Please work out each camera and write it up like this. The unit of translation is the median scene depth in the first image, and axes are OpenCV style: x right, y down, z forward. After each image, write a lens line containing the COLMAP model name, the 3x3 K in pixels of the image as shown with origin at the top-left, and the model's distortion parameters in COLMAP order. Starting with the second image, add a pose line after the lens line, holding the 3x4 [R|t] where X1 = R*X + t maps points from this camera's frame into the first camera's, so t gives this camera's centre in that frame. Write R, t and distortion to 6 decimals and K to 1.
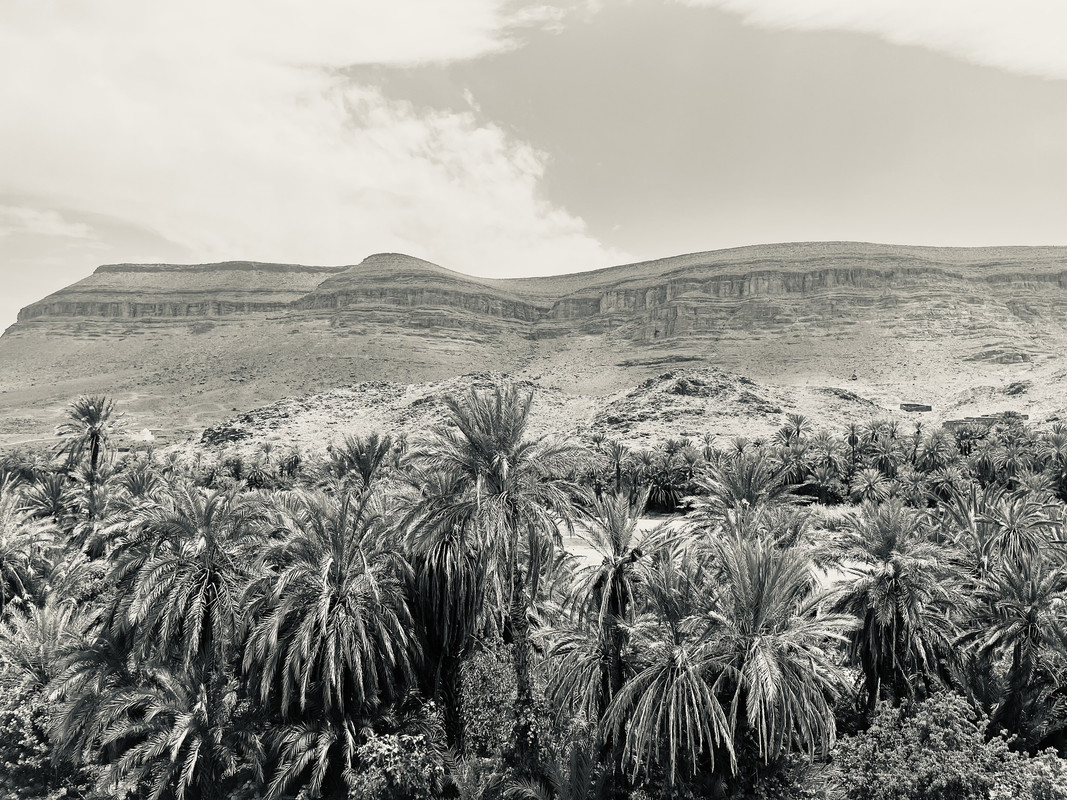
lens RADIAL K [[814.1, 0, 533.1], [0, 814.1, 400.6], [0, 0, 1]] dist [0.002349, -0.003750]
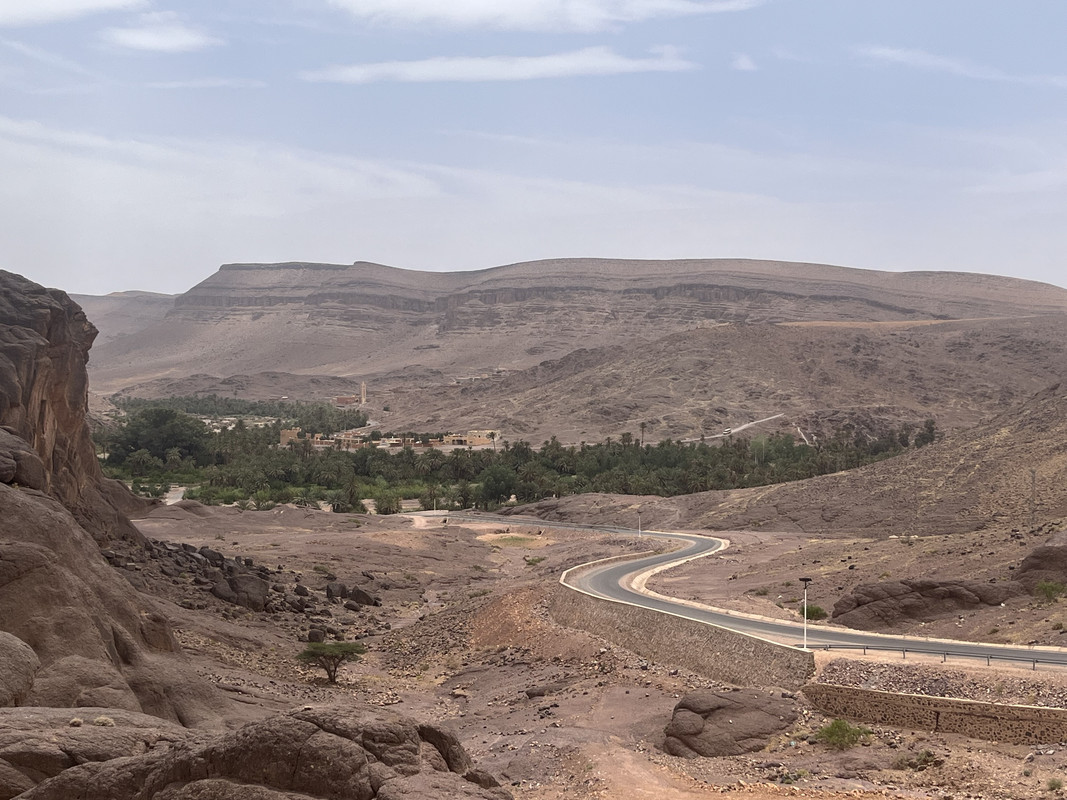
lens RADIAL K [[1463.7, 0, 533.7], [0, 1463.7, 398.8], [0, 0, 1]] dist [0.006787, 0.000000]
pose [[0.892452, 0.011595, -0.450994, 1.501142], [0.021380, 0.997459, 0.067953, -0.124116], [0.450636, -0.070287, 0.889937, -1.425751]]
